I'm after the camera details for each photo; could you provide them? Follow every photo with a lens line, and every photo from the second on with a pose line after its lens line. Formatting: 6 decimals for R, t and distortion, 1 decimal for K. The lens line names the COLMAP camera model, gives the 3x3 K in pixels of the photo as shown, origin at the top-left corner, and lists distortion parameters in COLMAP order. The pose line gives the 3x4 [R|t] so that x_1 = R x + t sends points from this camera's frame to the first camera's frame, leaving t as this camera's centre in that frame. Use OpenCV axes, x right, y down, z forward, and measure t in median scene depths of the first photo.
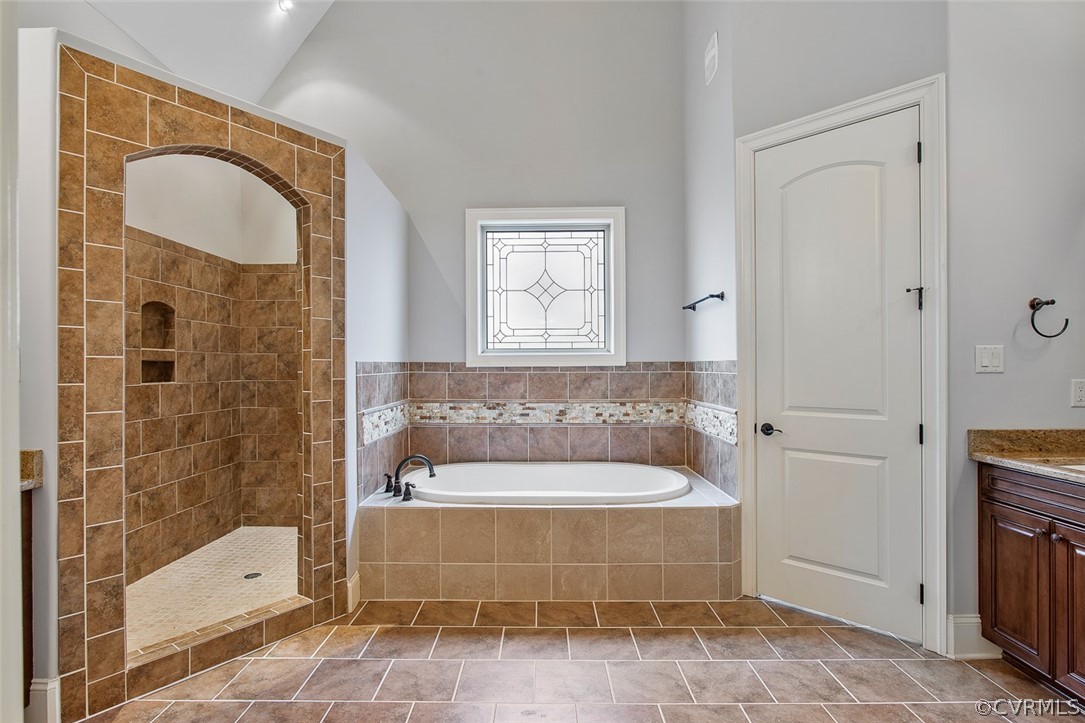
lens RADIAL K [[552.3, 0, 526.0], [0, 552.3, 371.6], [0, 0, 1]] dist [-0.008684, 0.001914]
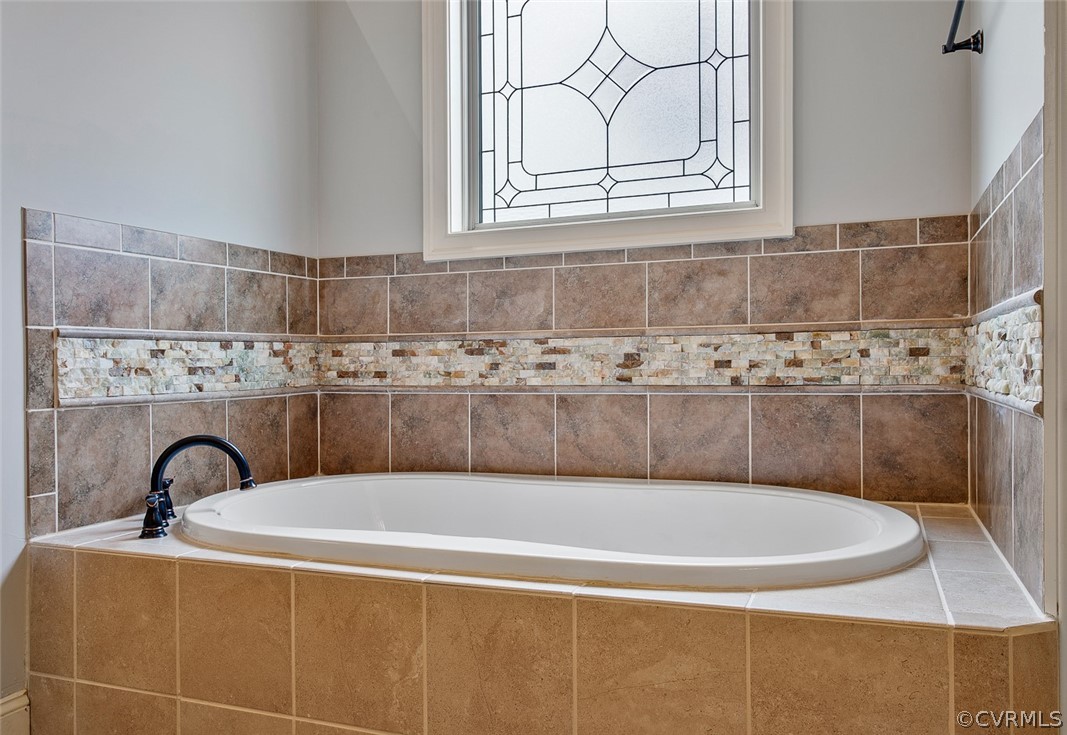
lens RADIAL K [[856.2, 0, 519.6], [0, 856.2, 382.3], [0, 0, 1]] dist [0.009415, 0.002016]
pose [[0.933227, -0.002198, -0.359281, 0.217097], [0.007159, 0.999897, 0.012479, 0.082343], [0.359217, -0.014218, 0.933146, 0.372173]]
